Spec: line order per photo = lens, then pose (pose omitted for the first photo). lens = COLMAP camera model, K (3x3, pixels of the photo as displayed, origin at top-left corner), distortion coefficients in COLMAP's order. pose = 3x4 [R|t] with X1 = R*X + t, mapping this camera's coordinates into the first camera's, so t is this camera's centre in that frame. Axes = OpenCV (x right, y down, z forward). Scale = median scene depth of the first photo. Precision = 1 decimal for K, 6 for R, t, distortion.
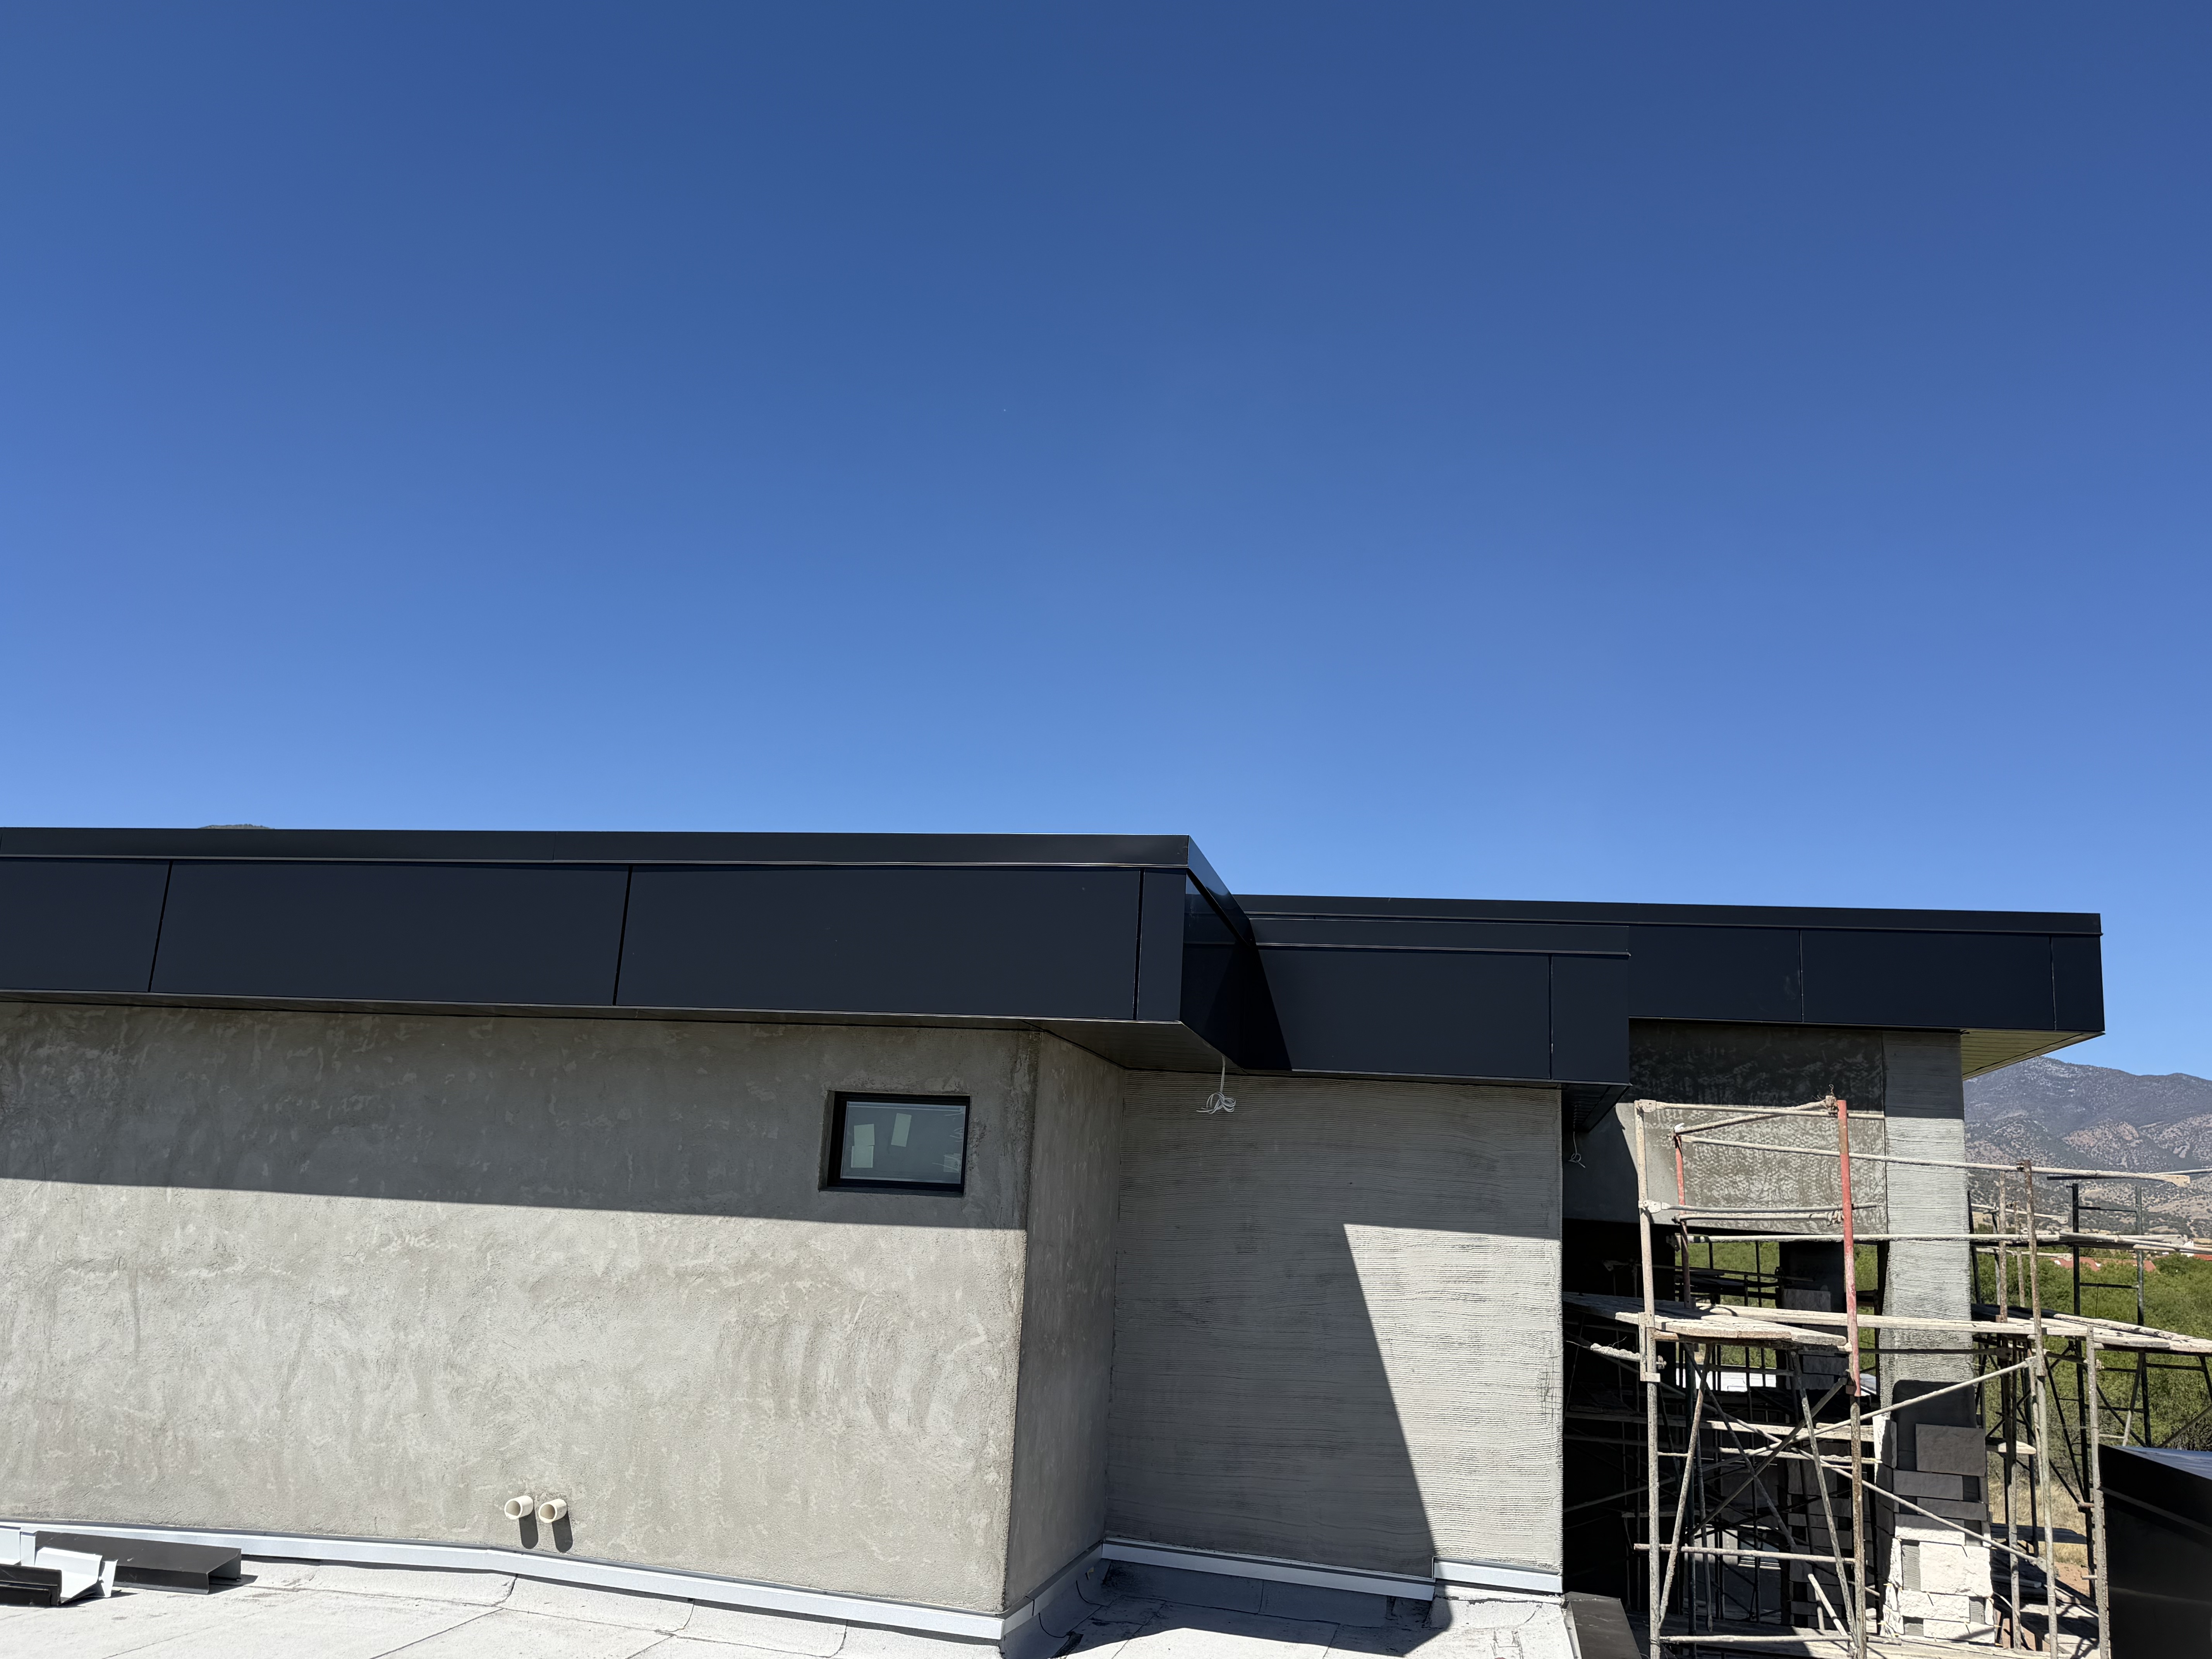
lens RADIAL K [[1750.9, 0, 1153.9], [0, 1750.9, 833.7], [0, 0, 1]] dist [0.057570, -0.083781]
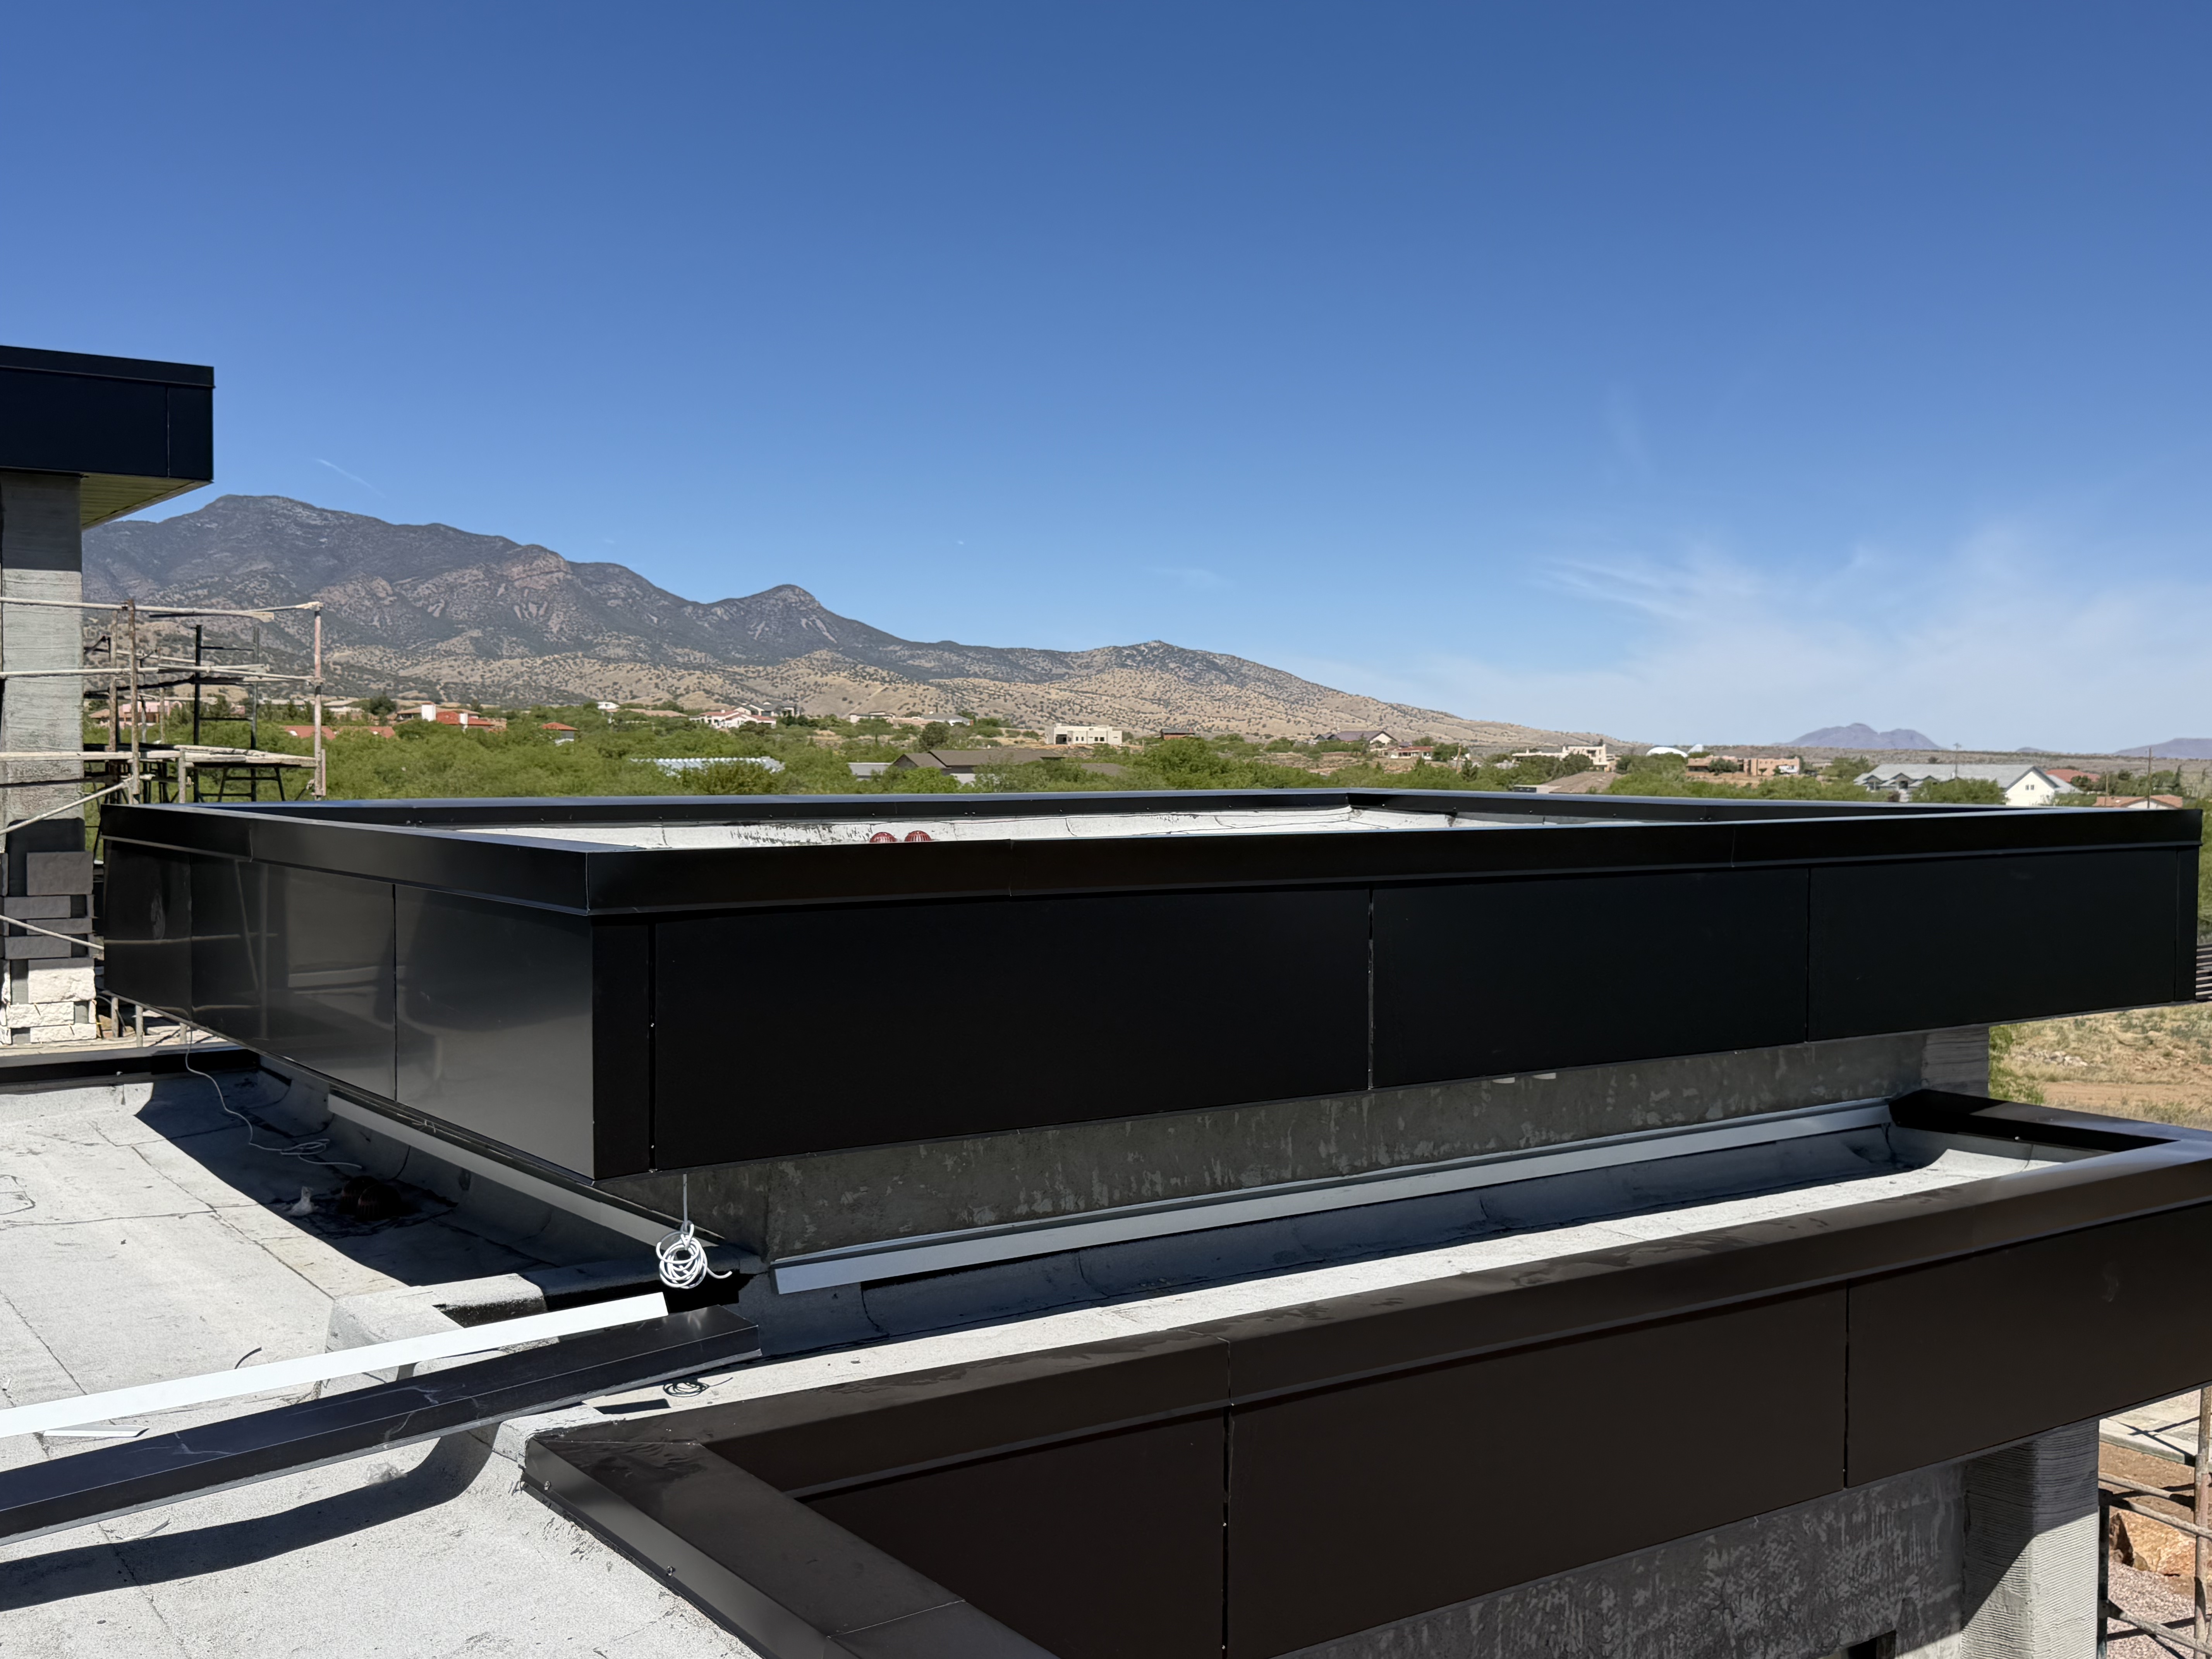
lens RADIAL K [[2185.4, 0, 1103.7], [0, 2185.4, 844.7], [0, 0, 1]] dist [0.000901, 0.000000]
pose [[0.687971, -0.081919, 0.721100, -0.075985], [-0.123401, 0.965936, 0.227465, -0.052482], [-0.715170, -0.245474, 0.654427, -0.375893]]
